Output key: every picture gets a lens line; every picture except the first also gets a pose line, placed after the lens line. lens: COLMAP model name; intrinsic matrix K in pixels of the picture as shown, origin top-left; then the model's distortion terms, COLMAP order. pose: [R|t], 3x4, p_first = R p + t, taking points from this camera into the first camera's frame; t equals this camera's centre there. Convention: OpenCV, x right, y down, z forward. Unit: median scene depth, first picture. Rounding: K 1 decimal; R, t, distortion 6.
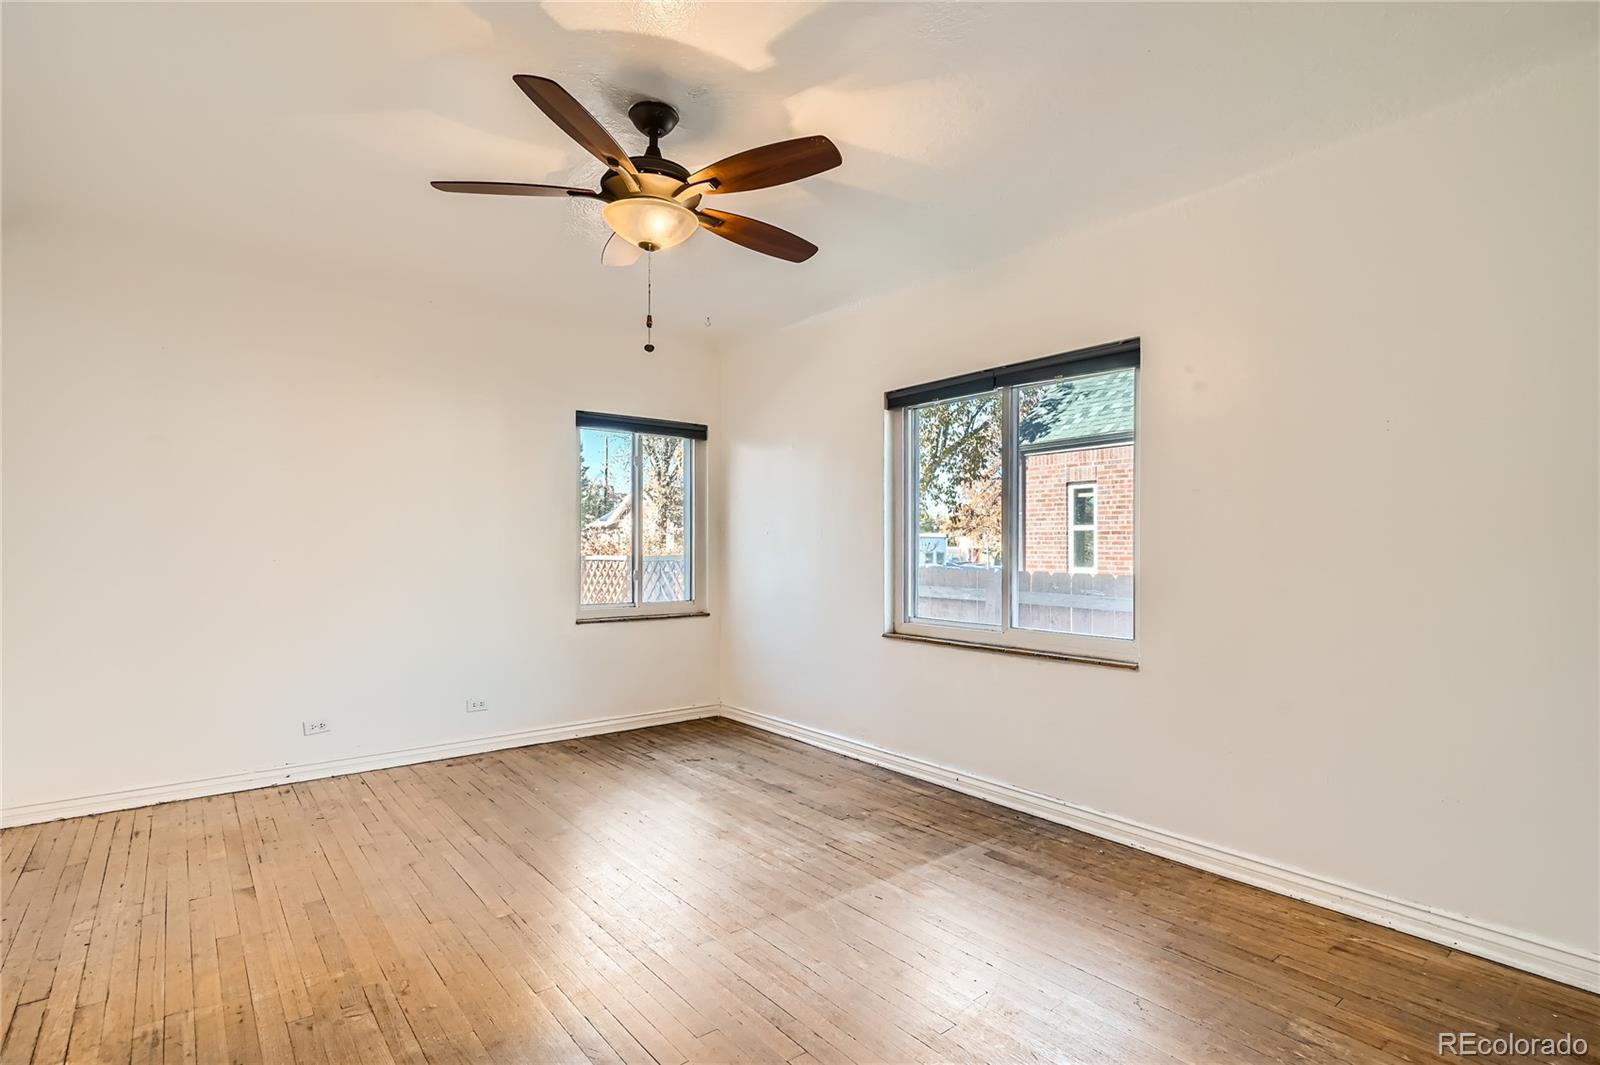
lens RADIAL K [[764.9, 0, 794.7], [0, 764.9, 542.2], [0, 0, 1]] dist [-0.012881, 0.000233]
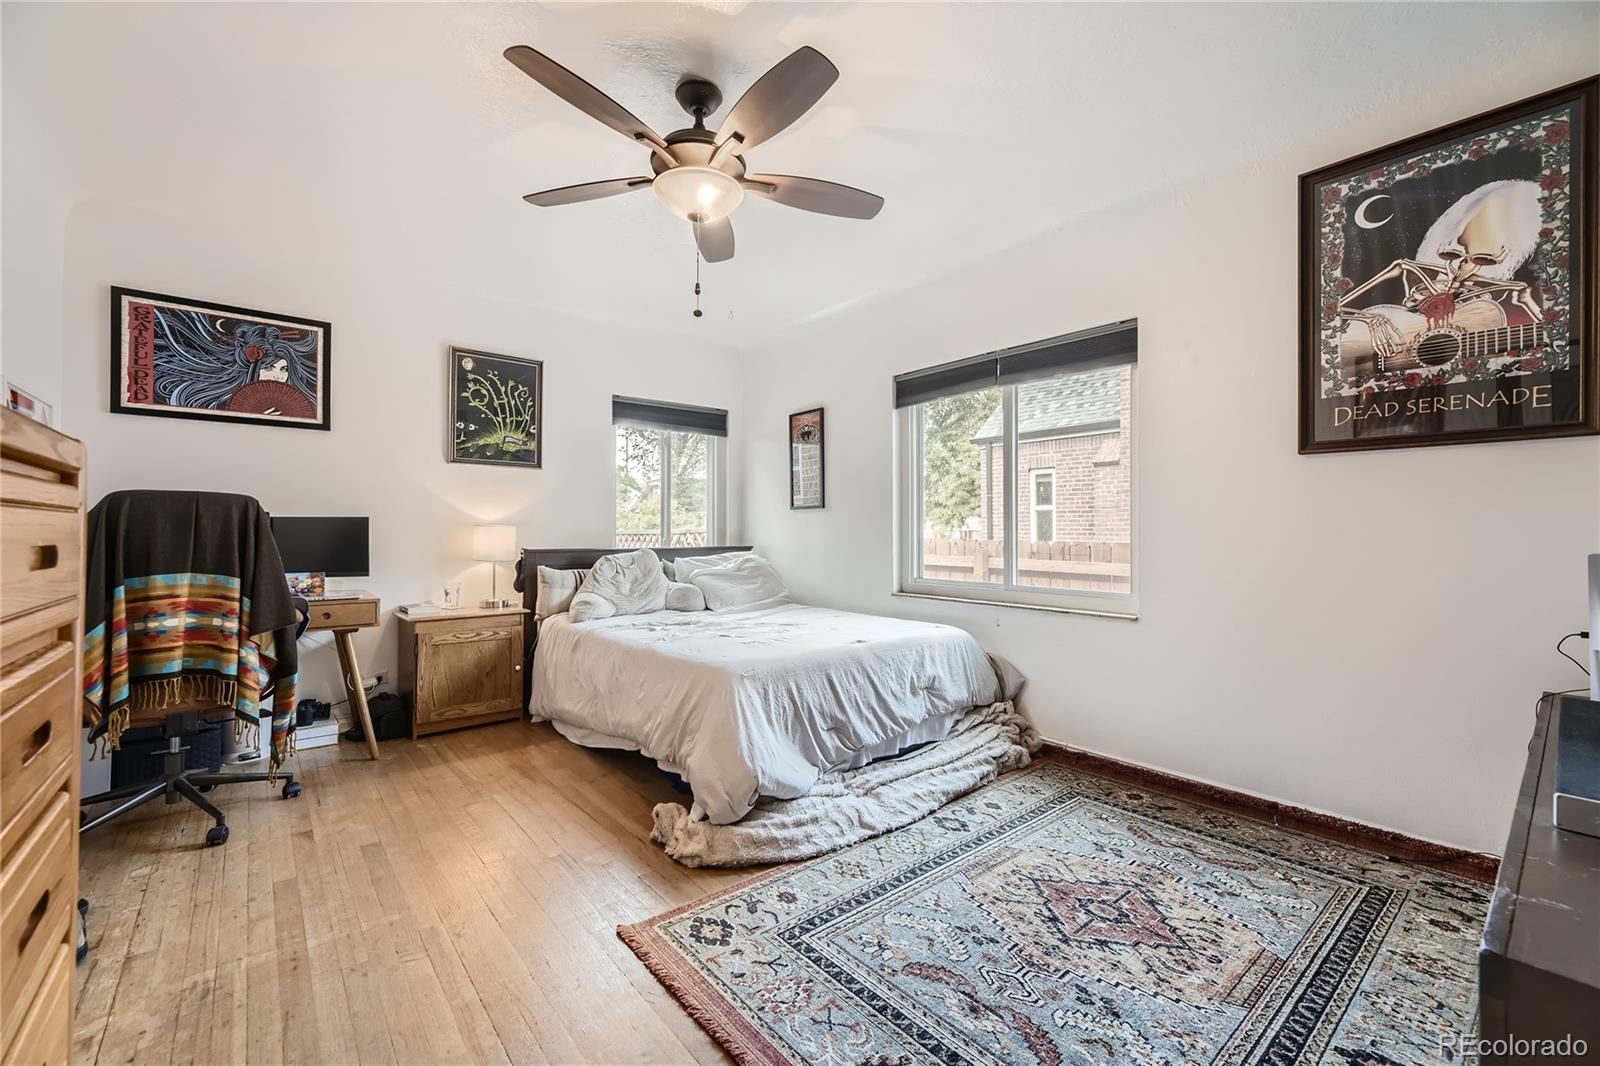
lens RADIAL K [[650.4, 0, 802.0], [0, 650.4, 525.6], [0, 0, 1]] dist [0.002243, -0.000104]
pose [[0.999796, 0.002101, 0.020101, -0.066191], [-0.002187, 0.999988, 0.004278, 0.033677], [-0.020091, -0.004321, 0.999789, 0.105534]]
